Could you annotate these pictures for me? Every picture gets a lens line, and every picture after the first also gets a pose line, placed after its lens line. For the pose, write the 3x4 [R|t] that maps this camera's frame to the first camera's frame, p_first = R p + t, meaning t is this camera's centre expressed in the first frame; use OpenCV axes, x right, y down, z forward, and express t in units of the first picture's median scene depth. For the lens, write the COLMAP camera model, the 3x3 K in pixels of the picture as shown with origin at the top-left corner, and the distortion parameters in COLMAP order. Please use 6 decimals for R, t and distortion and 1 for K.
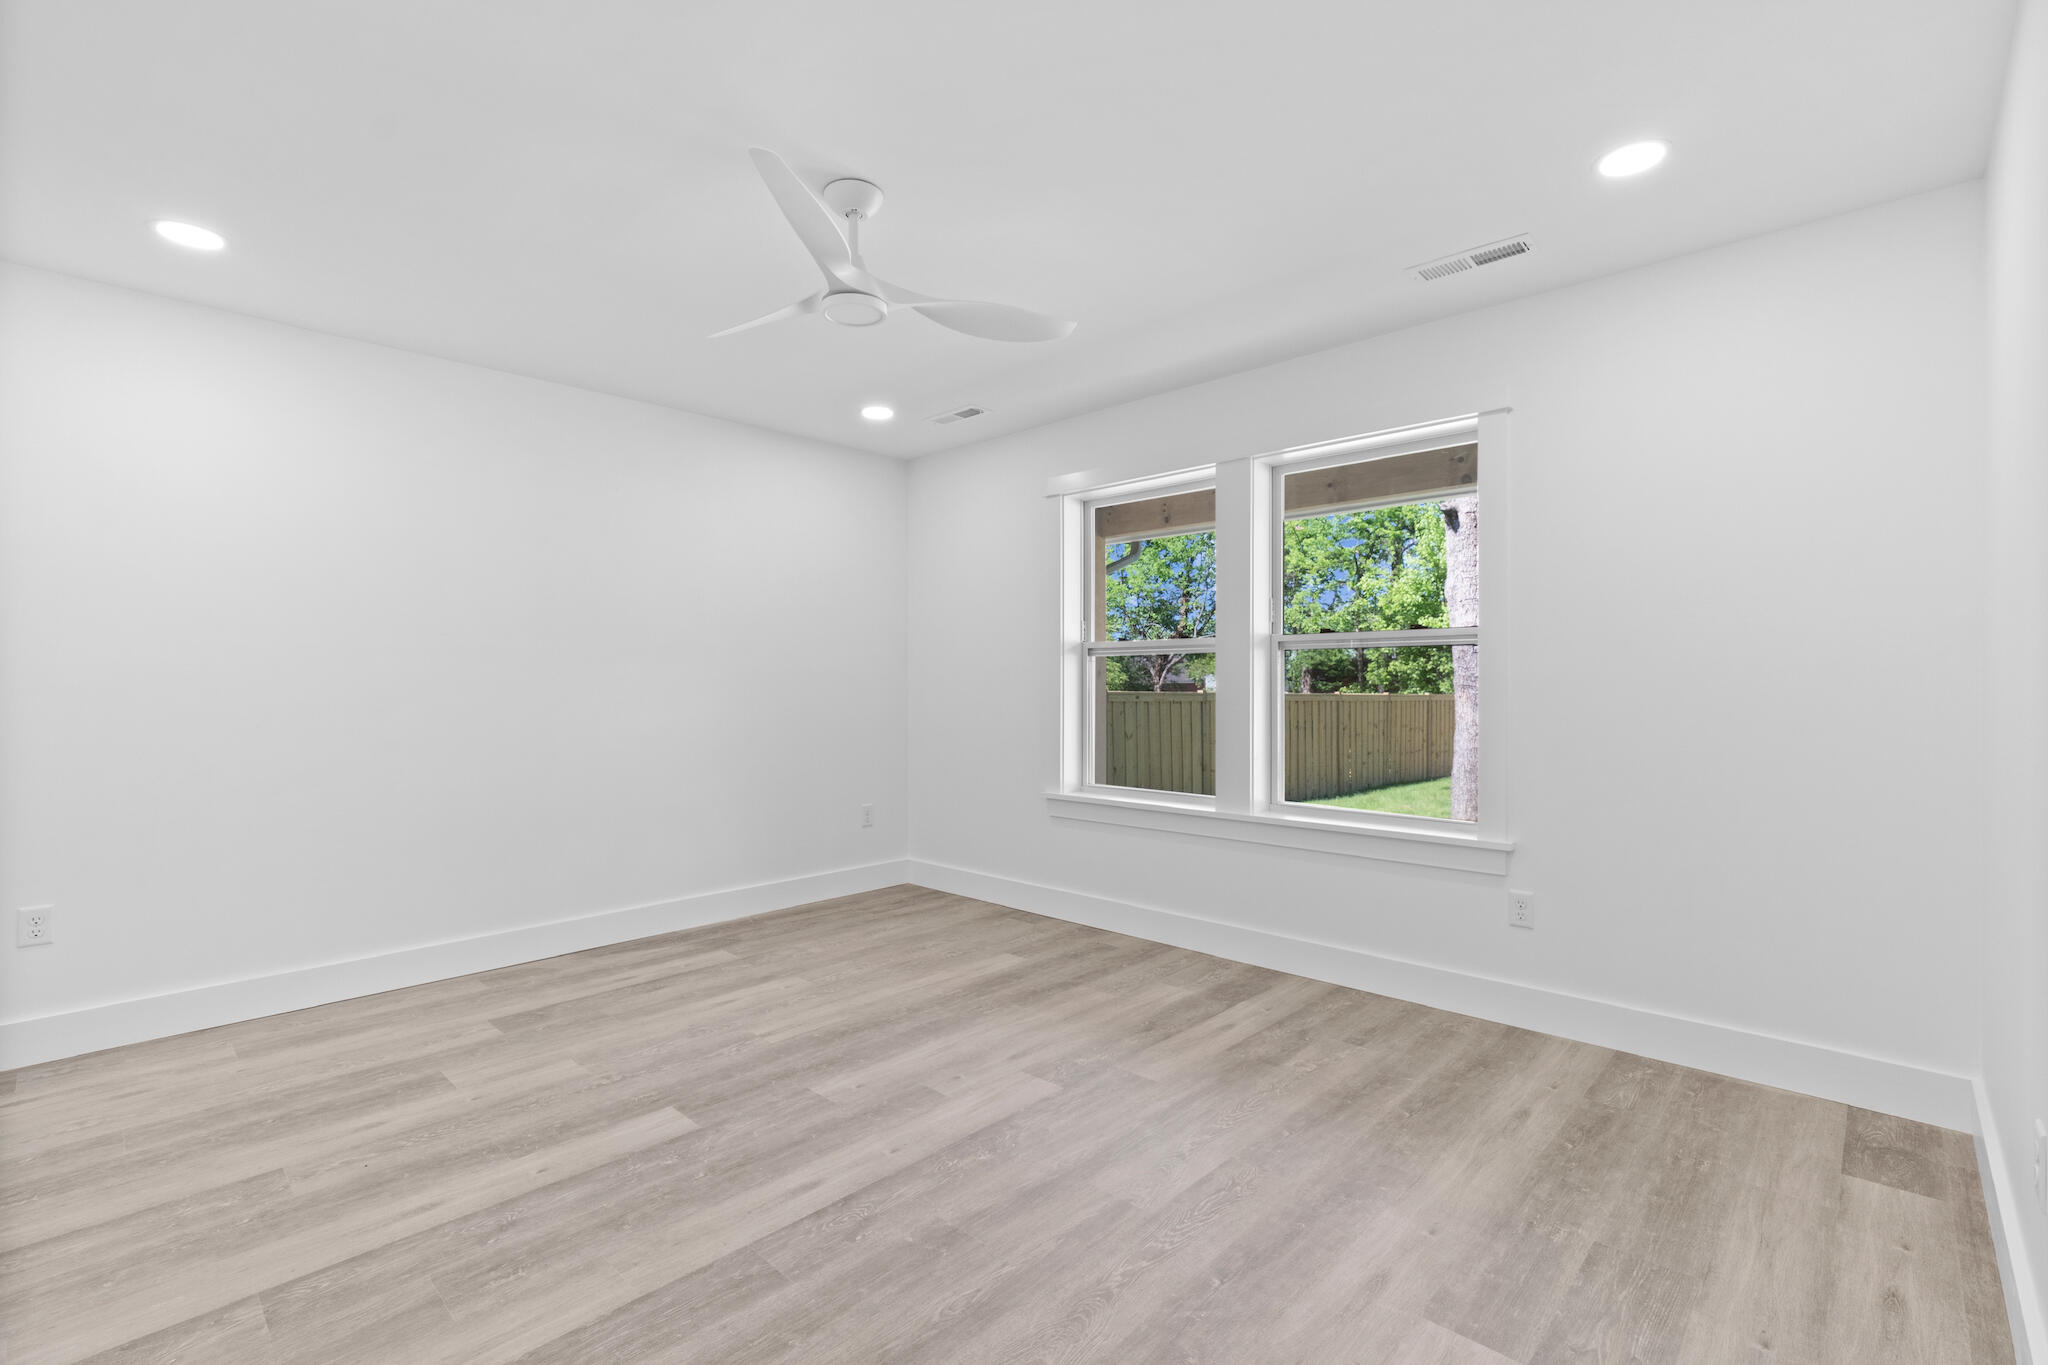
lens RADIAL K [[914.4, 0, 1024.0], [0, 914.4, 682.5], [0, 0, 1]] dist [-0.001487, -0.000504]
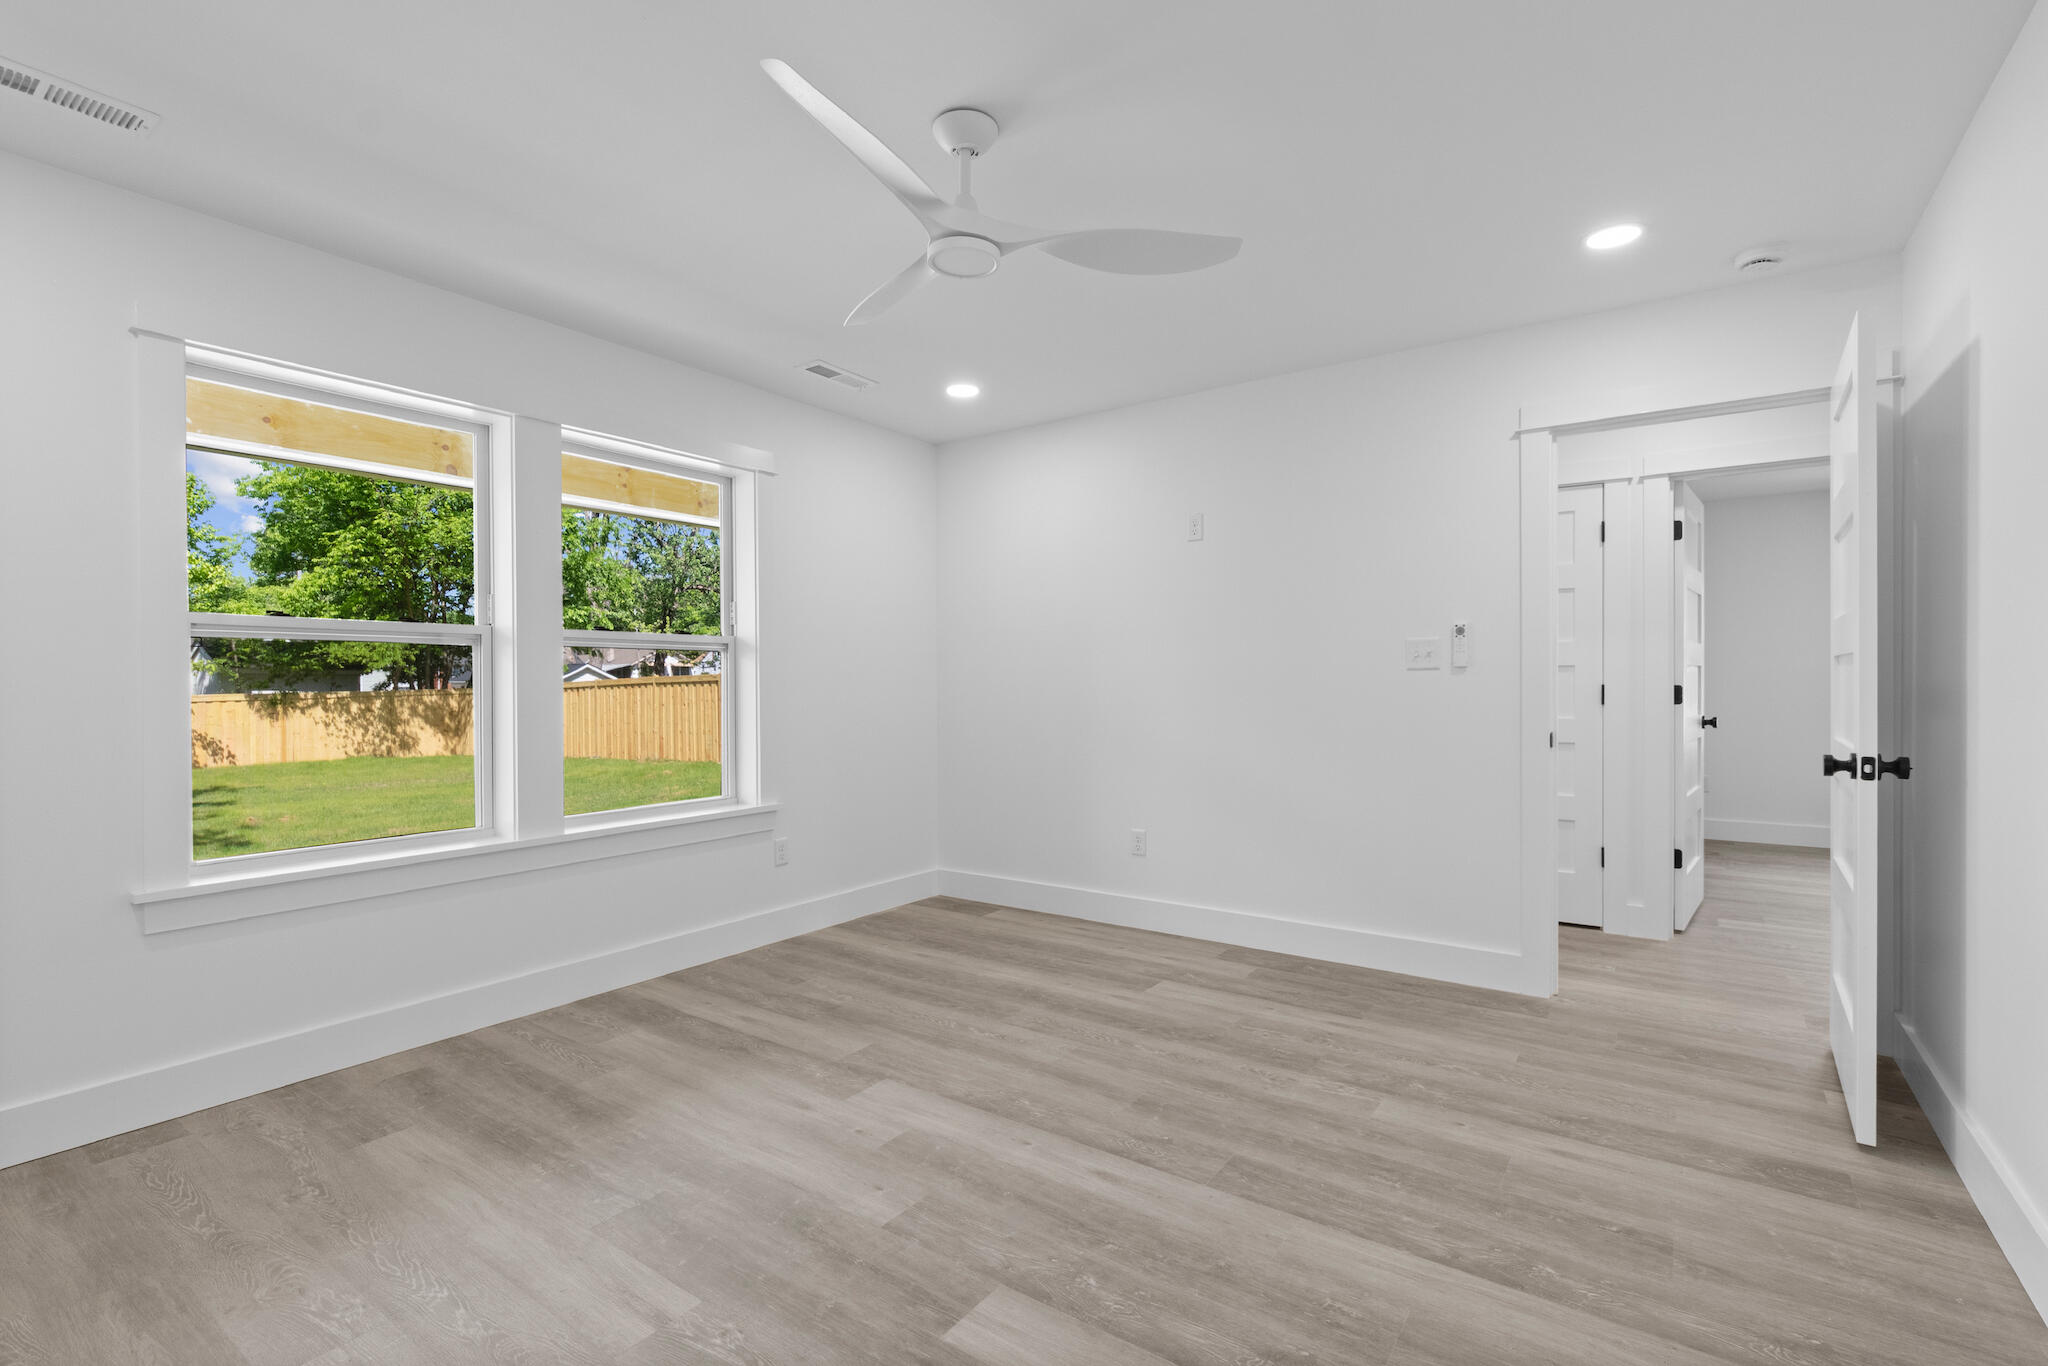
lens RADIAL K [[922.2, 0, 1024.0], [0, 922.2, 683.0], [0, 0, 1]] dist [0.000297, -0.000347]
pose [[-0.141592, 0.000904, 0.989925, -0.923193], [0.004664, 0.999989, -0.000246, 0.003051], [-0.989914, 0.004582, -0.141595, 0.918200]]
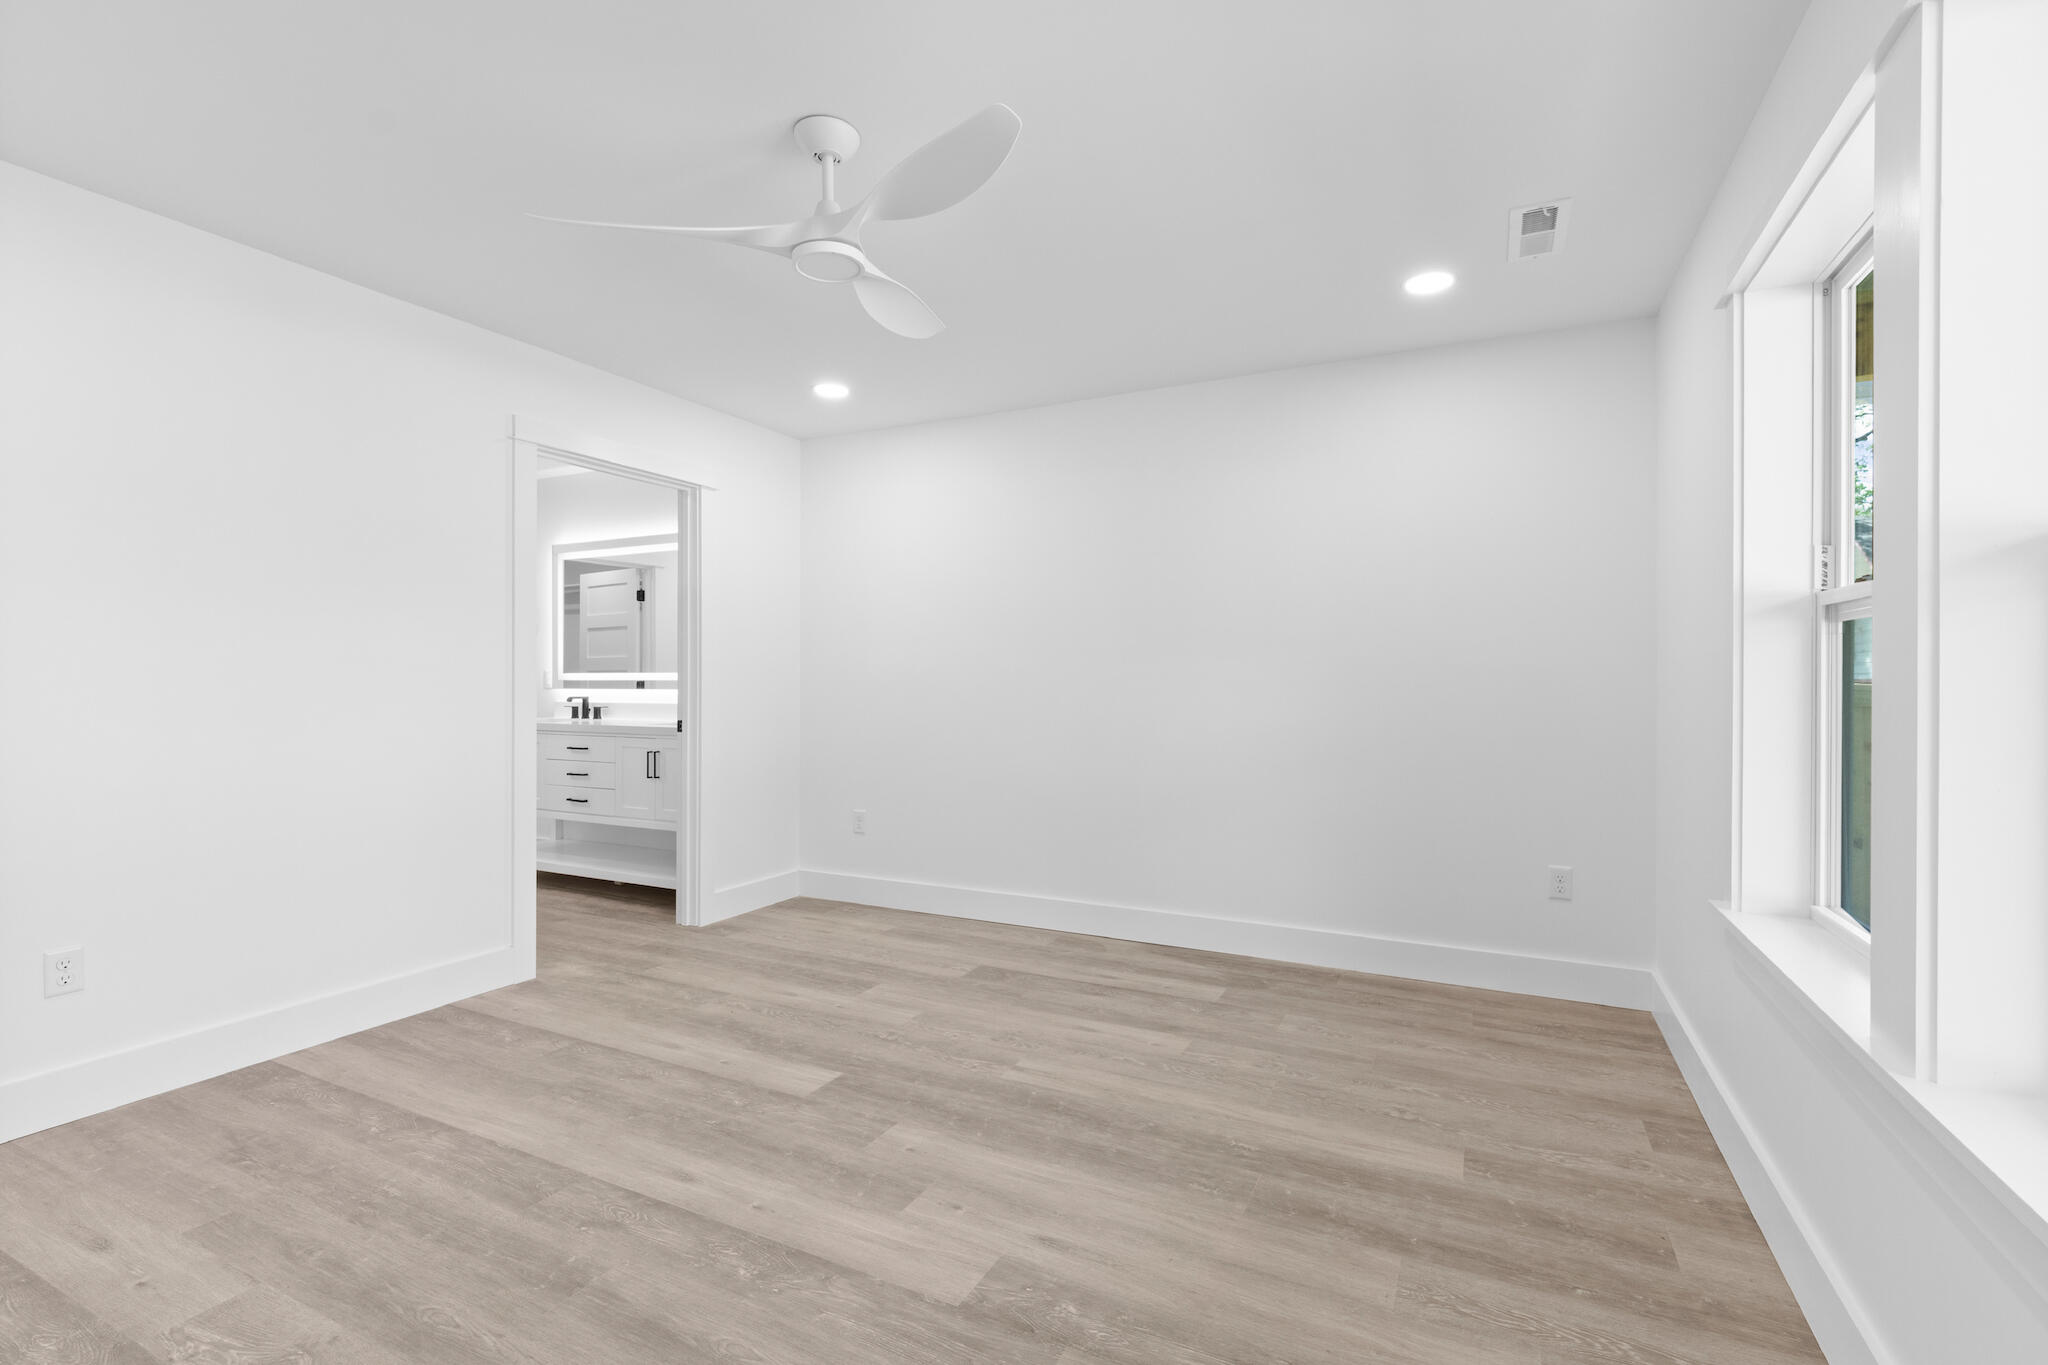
lens RADIAL K [[922.2, 0, 1024.0], [0, 922.2, 682.5], [0, 0, 1]] dist [0.000297, -0.000347]
pose [[0.289508, 0.006648, -0.957152, 0.628786], [-0.003158, 0.999977, 0.005991, -0.001642], [0.957170, 0.001289, 0.289523, 0.791831]]
